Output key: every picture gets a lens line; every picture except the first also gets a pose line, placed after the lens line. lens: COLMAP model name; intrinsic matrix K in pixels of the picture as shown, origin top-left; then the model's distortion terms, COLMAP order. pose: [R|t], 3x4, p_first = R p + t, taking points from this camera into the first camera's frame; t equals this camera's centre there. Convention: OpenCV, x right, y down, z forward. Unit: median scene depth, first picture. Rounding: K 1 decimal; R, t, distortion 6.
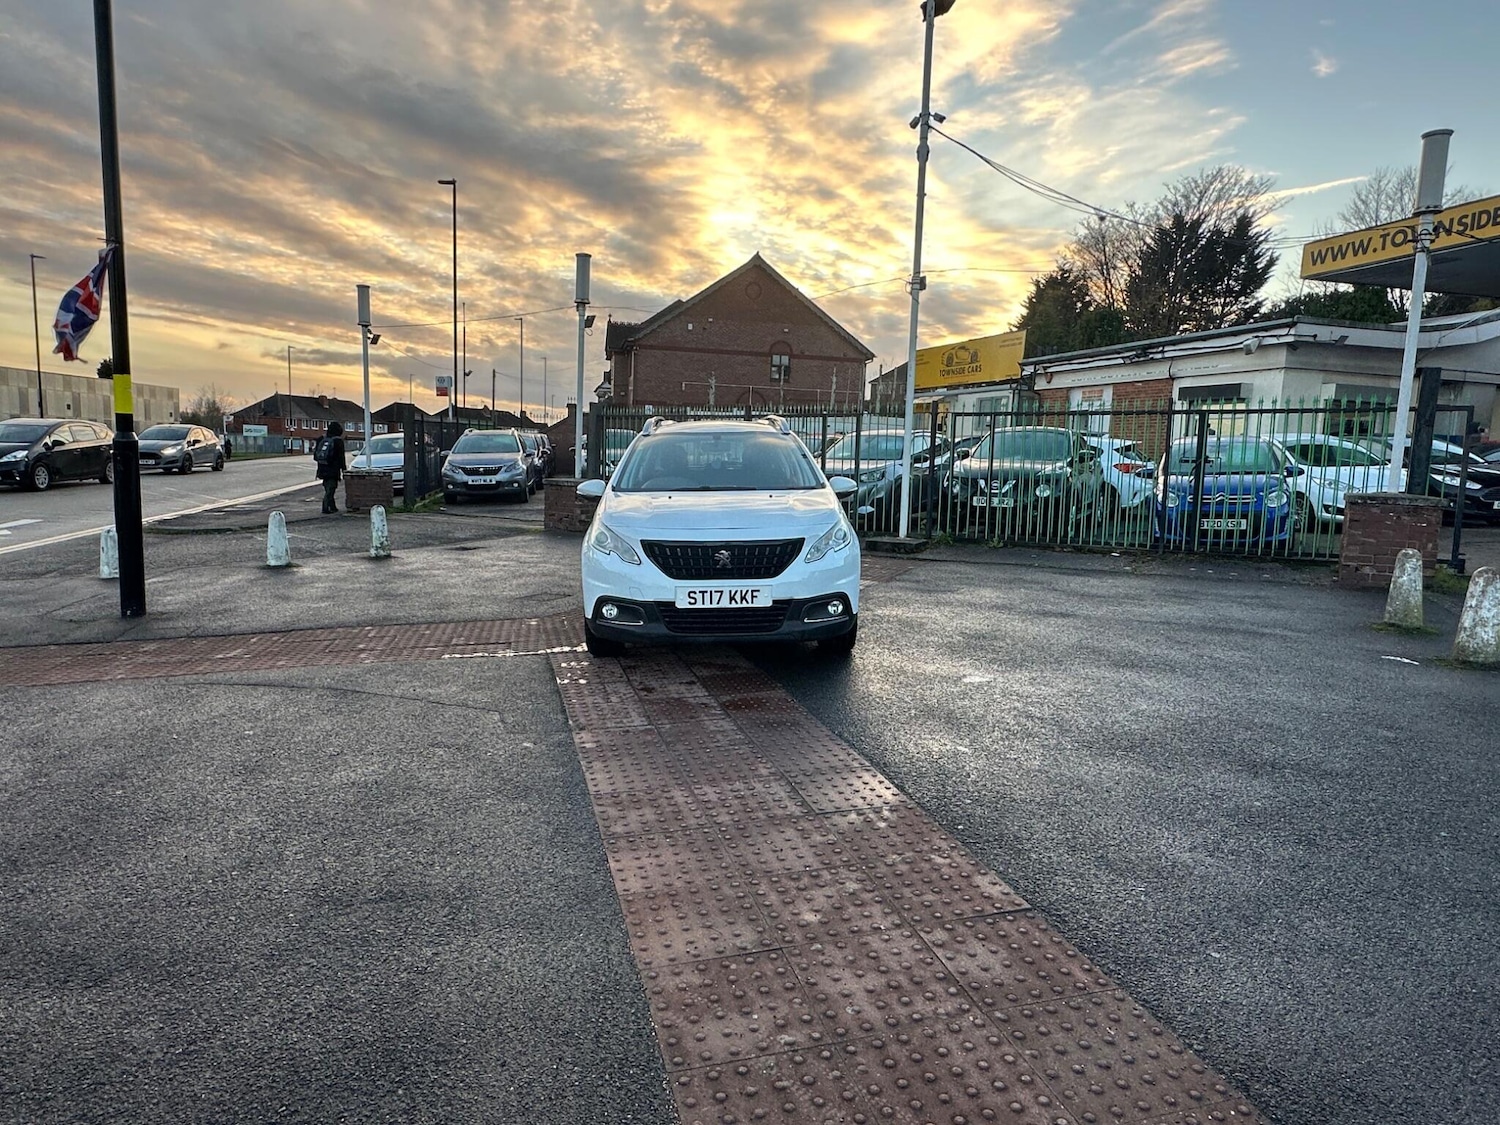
lens RADIAL K [[904.1, 0, 734.2], [0, 904.1, 536.9], [0, 0, 1]] dist [-0.004624, 0.003900]
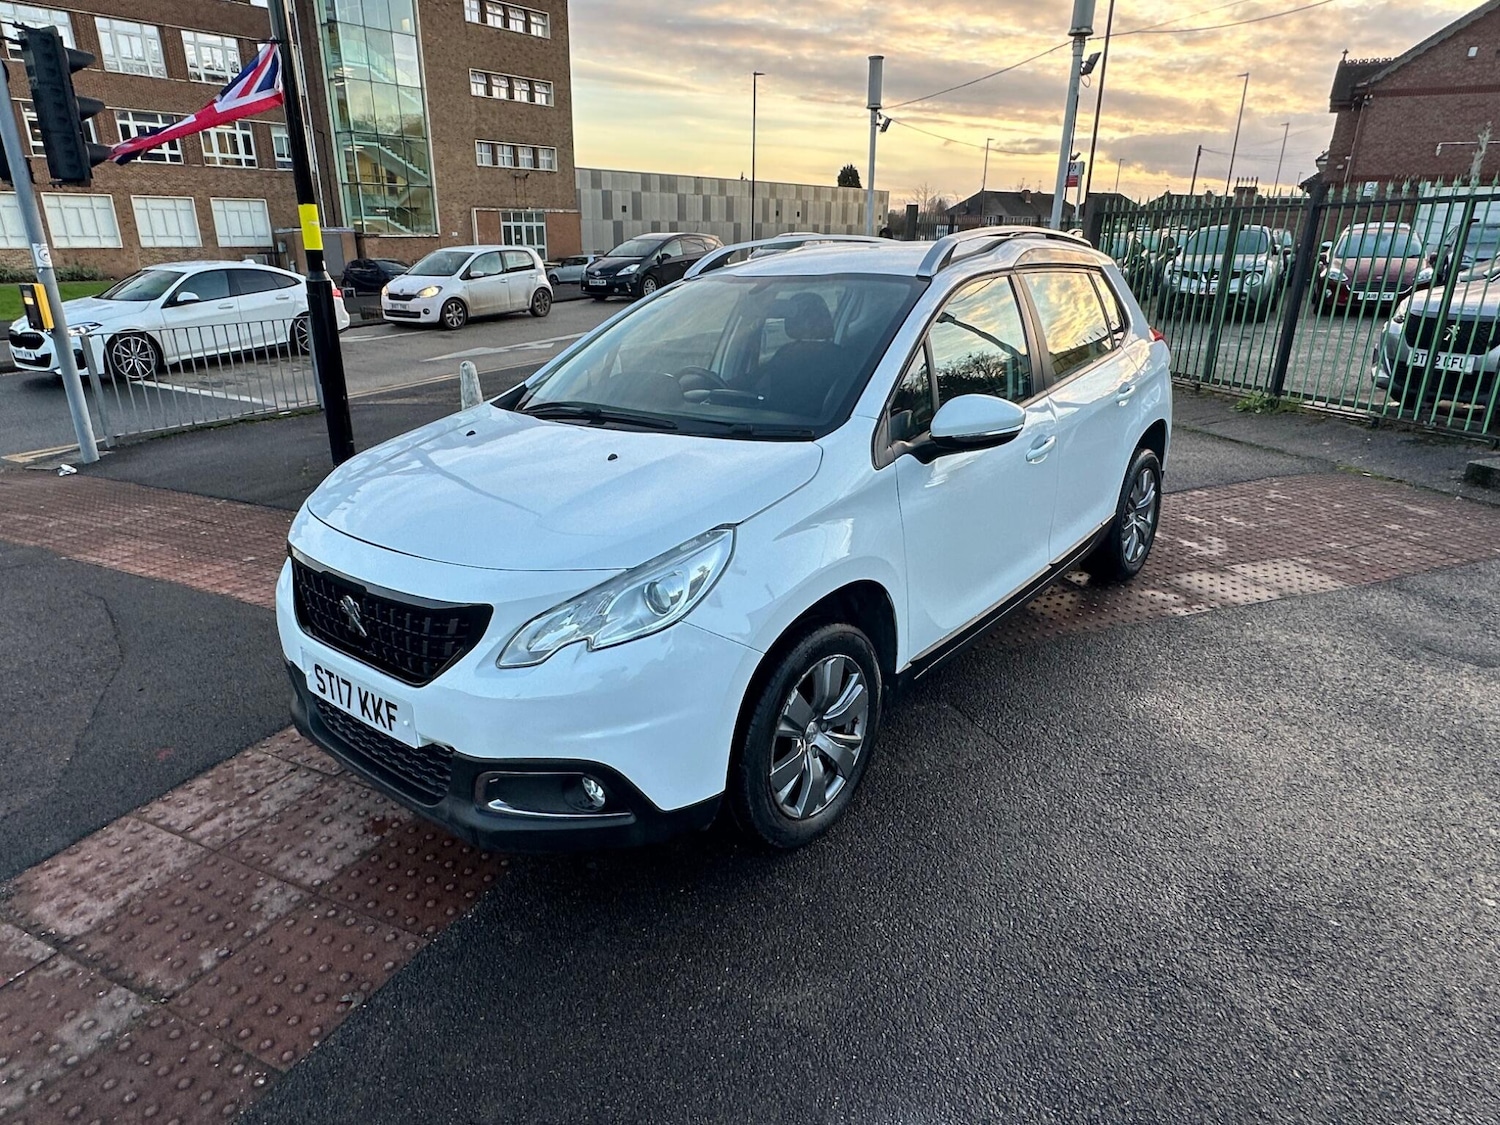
lens RADIAL K [[901.6, 0, 740.0], [0, 901.6, 566.7], [0, 0, 1]] dist [-0.001157, -0.000445]
pose [[0.744912, 0.206754, -0.634318, 0.105595], [-0.046226, 0.964479, 0.260084, -0.031623], [0.665559, -0.164418, 0.728009, 0.217265]]
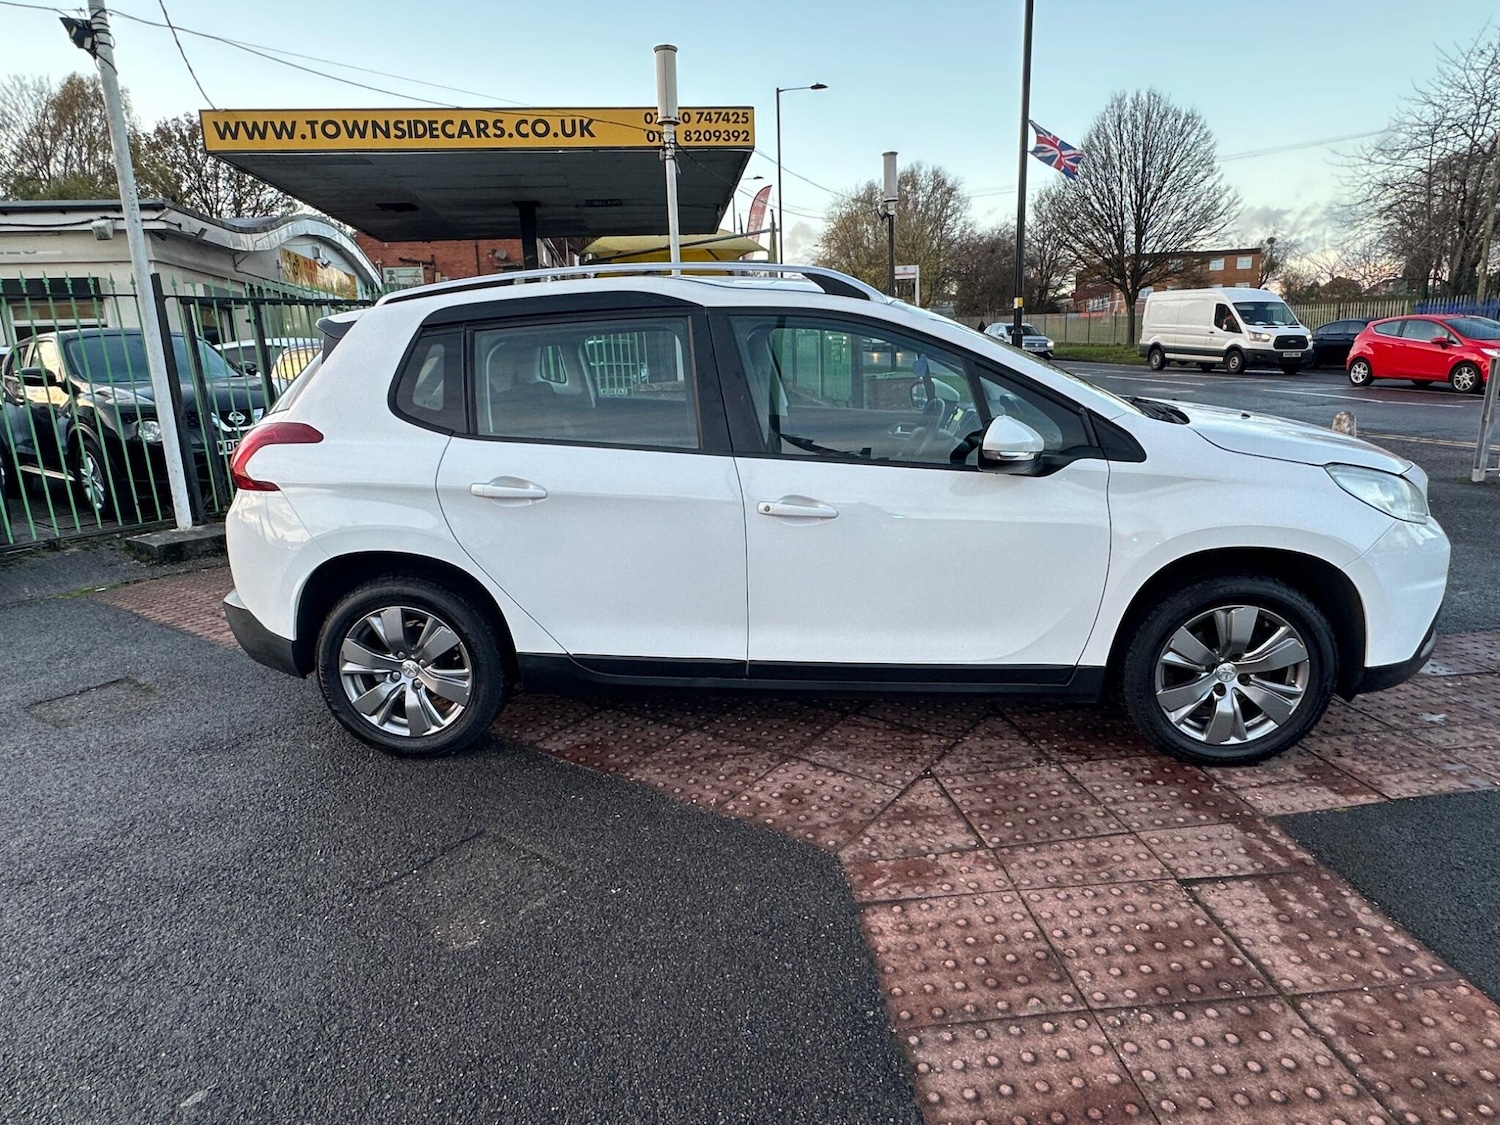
lens RADIAL K [[901.4, 0, 747.5], [0, 901.4, 565.1], [0, 0, 1]] dist [-0.003079, 0.001682]
pose [[0.114126, -0.249008, 0.961754, -0.190520], [0.134775, 0.963010, 0.233341, -0.036702], [-0.984282, 0.102990, 0.143465, 0.362676]]
